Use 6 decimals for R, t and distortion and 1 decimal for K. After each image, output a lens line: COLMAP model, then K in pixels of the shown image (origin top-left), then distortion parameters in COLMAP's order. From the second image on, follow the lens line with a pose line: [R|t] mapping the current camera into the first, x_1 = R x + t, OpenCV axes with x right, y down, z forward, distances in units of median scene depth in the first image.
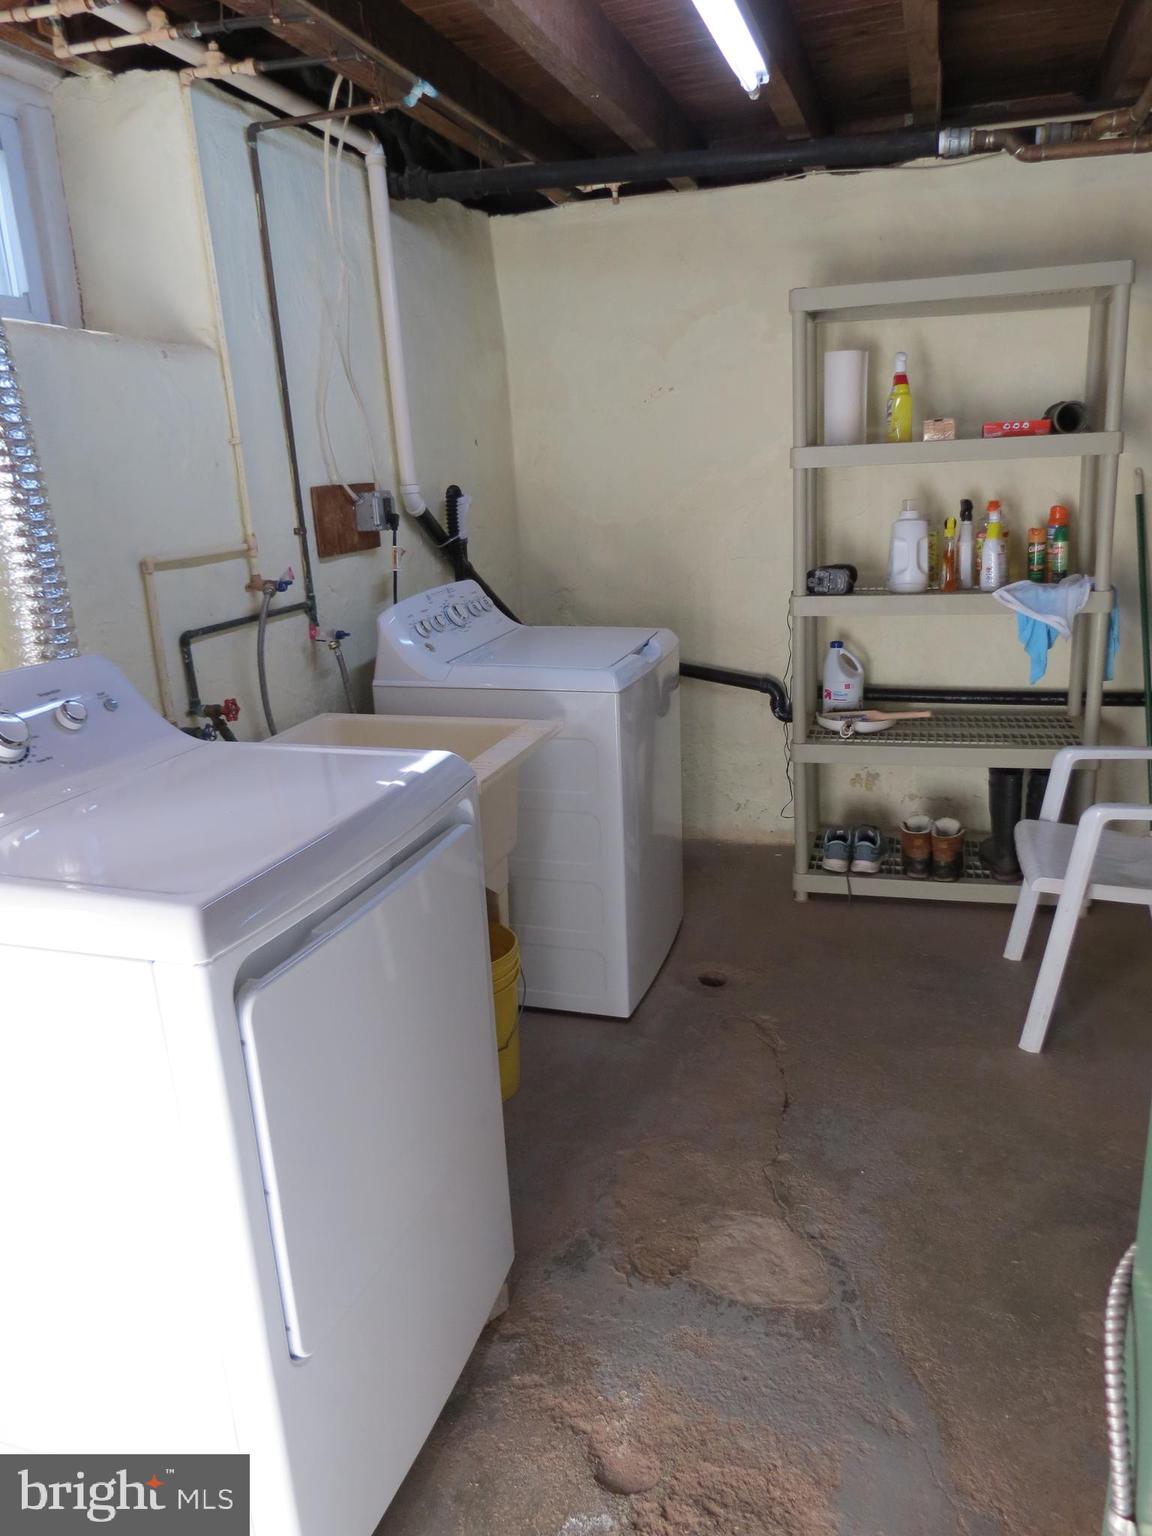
lens RADIAL K [[1098.8, 0, 577.6], [0, 1098.8, 769.3], [0, 0, 1]] dist [-0.034371, 0.015768]
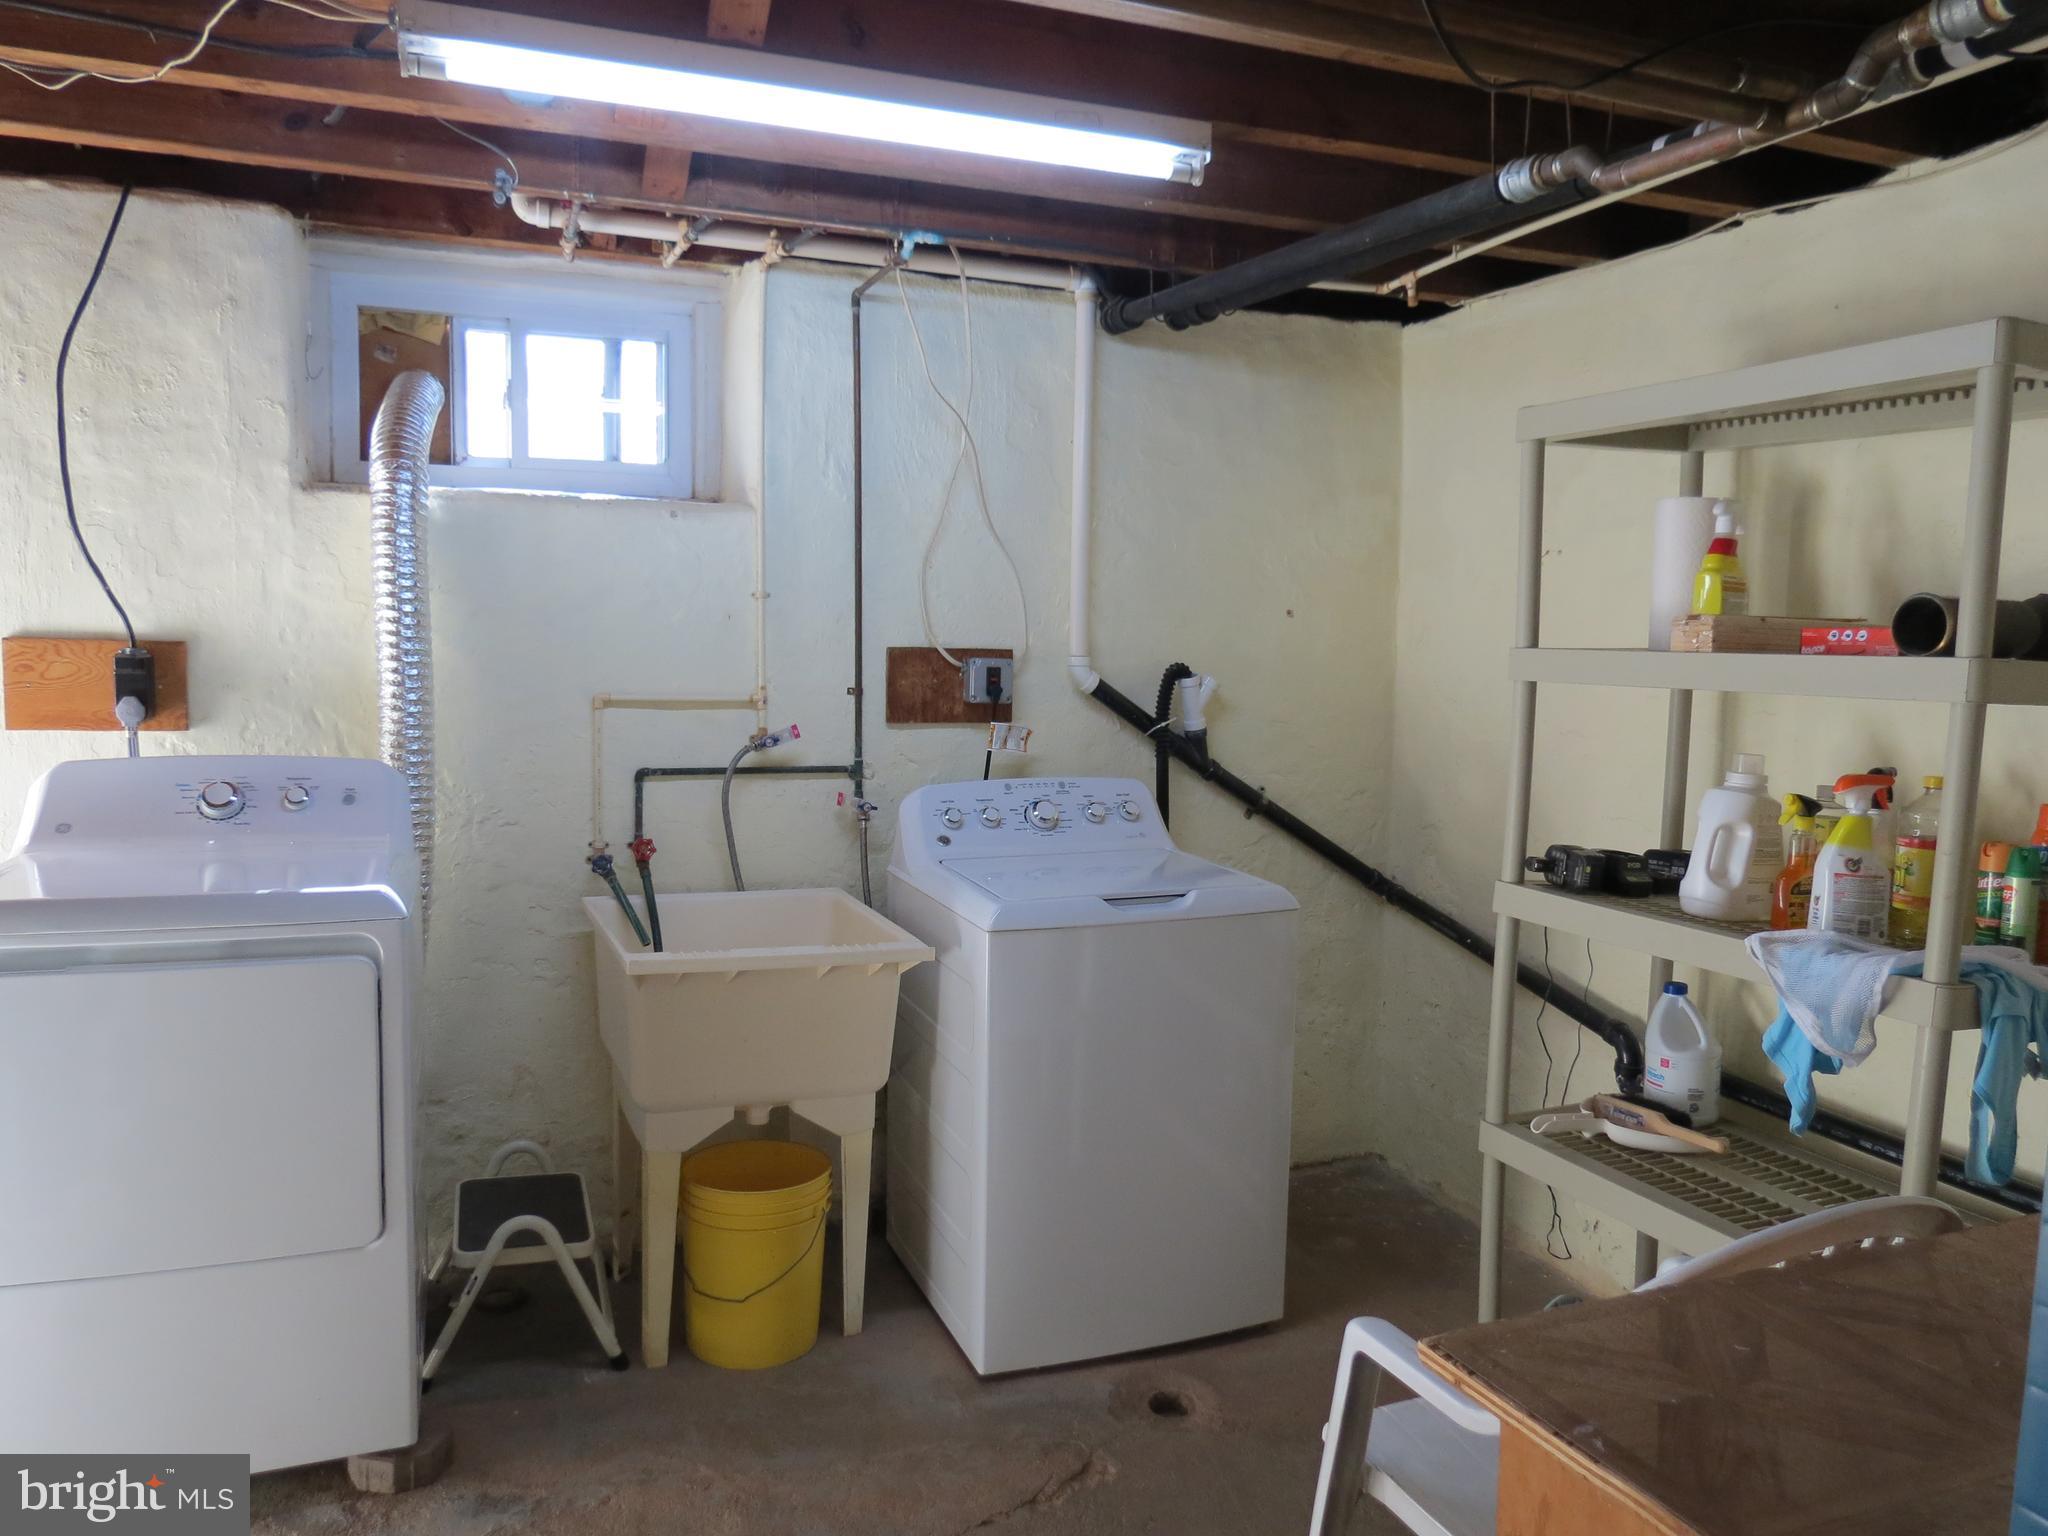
lens RADIAL K [[1465.1, 0, 1024.4], [0, 1465.1, 765.7], [0, 0, 1]] dist [-0.034371, 0.015768]
pose [[0.621045, 0.135746, -0.771930, 0.777416], [-0.262633, 0.963991, -0.041777, -0.136317], [0.738463, 0.228680, 0.634333, 0.314529]]
